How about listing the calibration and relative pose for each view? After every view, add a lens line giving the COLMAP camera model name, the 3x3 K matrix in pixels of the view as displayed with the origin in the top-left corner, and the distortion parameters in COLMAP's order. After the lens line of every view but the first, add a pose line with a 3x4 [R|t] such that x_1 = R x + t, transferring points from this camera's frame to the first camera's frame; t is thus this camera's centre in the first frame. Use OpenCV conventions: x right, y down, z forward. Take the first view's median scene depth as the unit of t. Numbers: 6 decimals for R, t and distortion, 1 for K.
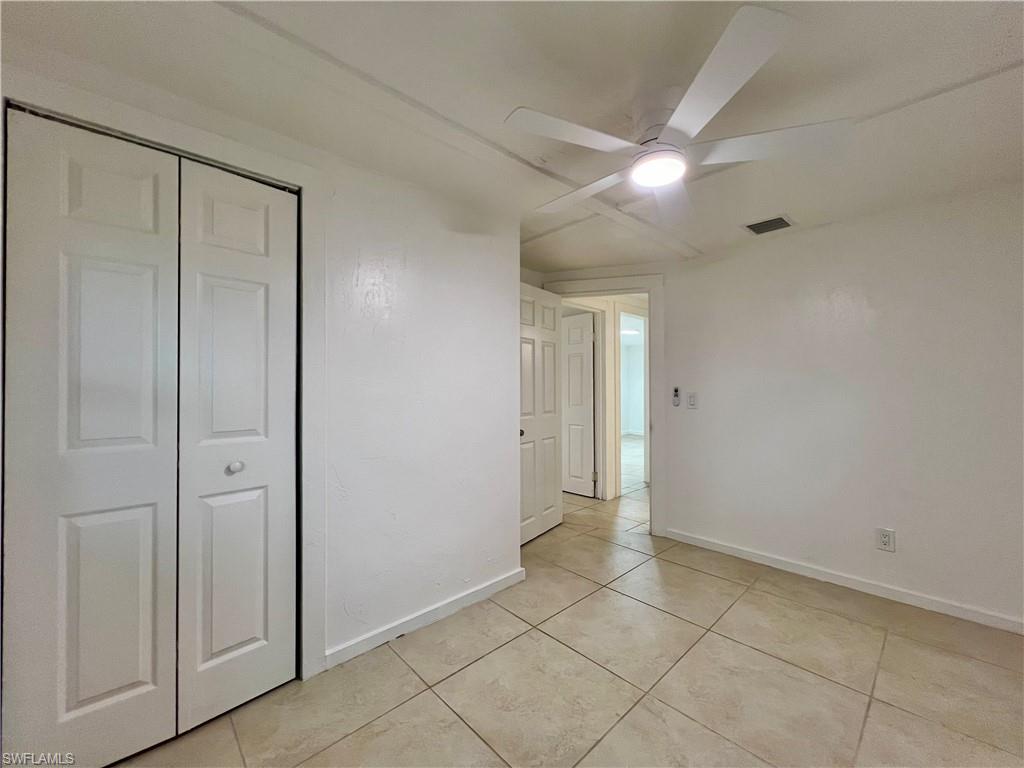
lens RADIAL K [[410.3, 0, 512.0], [0, 410.3, 384.0], [0, 0, 1]] dist [-0.000471, -0.000026]
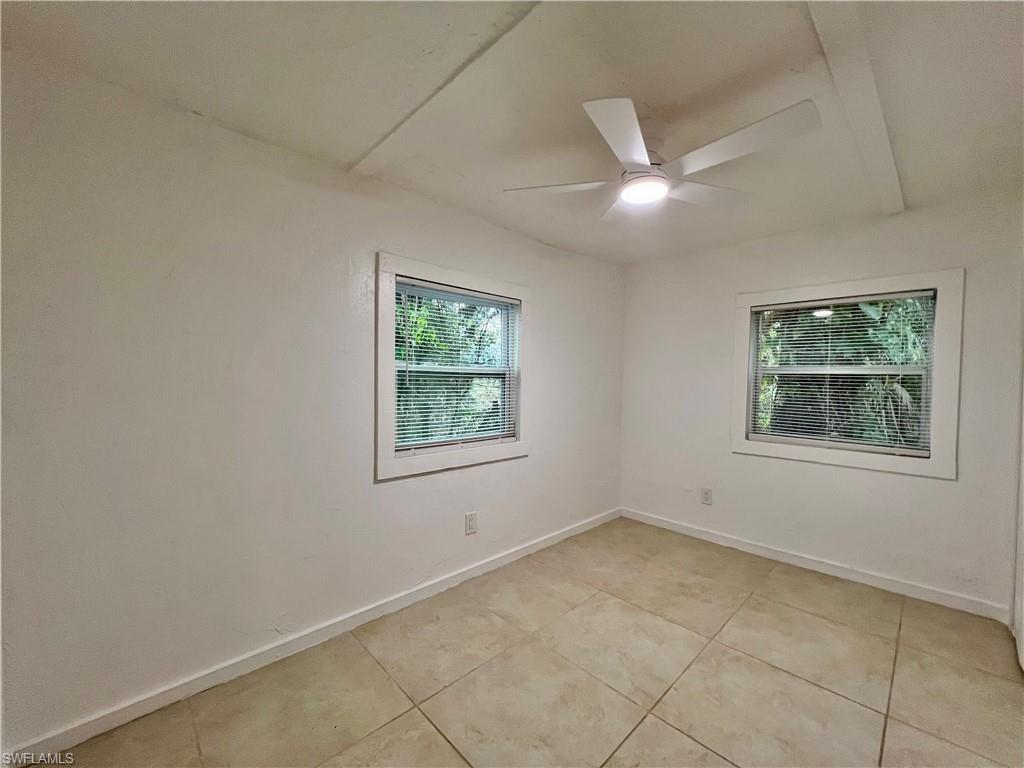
lens RADIAL K [[410.3, 0, 512.0], [0, 410.3, 384.0], [0, 0, 1]] dist [-0.000471, -0.000026]
pose [[-0.999856, -0.002995, -0.016718, 0.708946], [-0.003165, 0.999944, 0.010110, -0.000488], [0.016687, 0.010161, -0.999809, 2.067241]]
